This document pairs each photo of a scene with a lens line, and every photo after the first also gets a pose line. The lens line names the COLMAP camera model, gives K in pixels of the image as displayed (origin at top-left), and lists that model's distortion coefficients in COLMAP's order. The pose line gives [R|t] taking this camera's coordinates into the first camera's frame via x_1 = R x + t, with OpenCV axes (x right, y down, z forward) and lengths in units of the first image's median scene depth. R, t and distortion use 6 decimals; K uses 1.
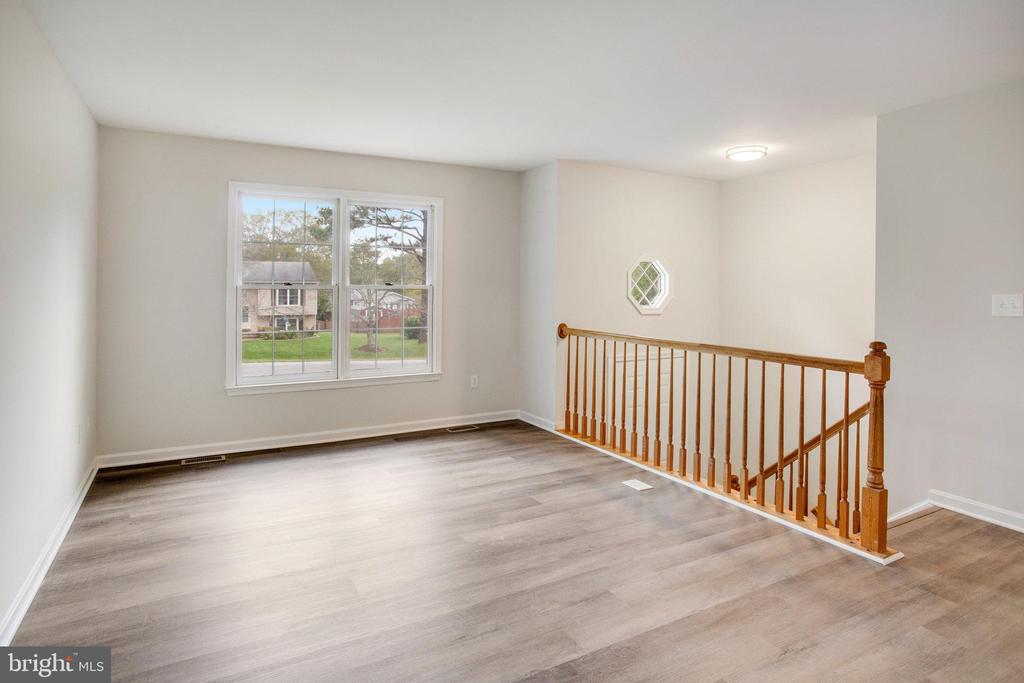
lens RADIAL K [[574.7, 0, 508.9], [0, 574.7, 286.1], [0, 0, 1]] dist [-0.000618, 0.000211]
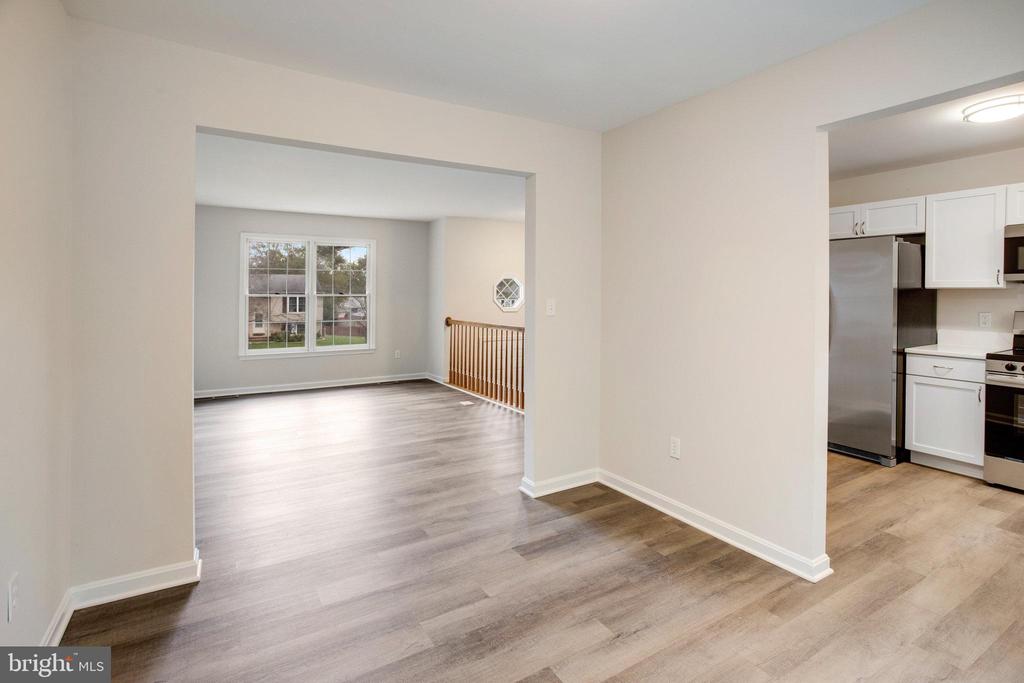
lens RADIAL K [[509.7, 0, 512.4], [0, 509.7, 294.4], [0, 0, 1]] dist [-0.001956, 0.000018]
pose [[0.999594, -0.005963, 0.027865, 0.222524], [0.005978, 0.999982, -0.000461, 0.002211], [-0.027862, 0.000627, 0.999612, -0.427017]]
